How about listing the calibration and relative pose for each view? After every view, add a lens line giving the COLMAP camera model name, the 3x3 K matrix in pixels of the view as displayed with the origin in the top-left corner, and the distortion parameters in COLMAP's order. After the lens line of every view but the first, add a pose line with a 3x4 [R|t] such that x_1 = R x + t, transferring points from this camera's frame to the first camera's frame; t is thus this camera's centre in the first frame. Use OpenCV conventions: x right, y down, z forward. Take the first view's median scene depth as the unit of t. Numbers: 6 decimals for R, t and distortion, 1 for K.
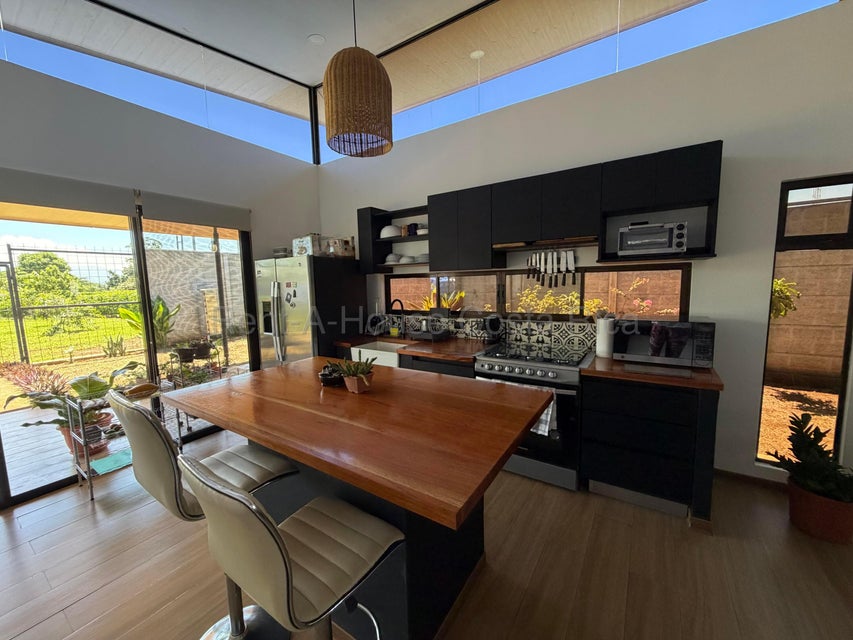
lens RADIAL K [[337.3, 0, 426.5], [0, 337.3, 320.0], [0, 0, 1]] dist [-0.000730, -0.000194]
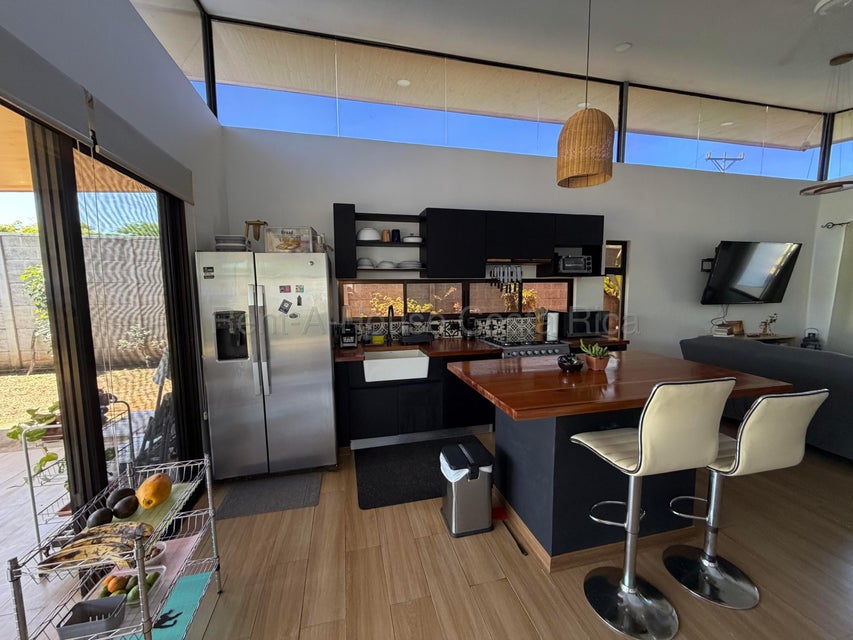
lens RADIAL K [[337.3, 0, 426.5], [0, 337.3, 320.0], [0, 0, 1]] dist [-0.000730, -0.000194]
pose [[0.681476, -0.055641, 0.729722, -0.805649], [0.076705, 0.997044, 0.004390, -0.016810], [-0.727809, 0.052981, 0.683730, 0.290509]]
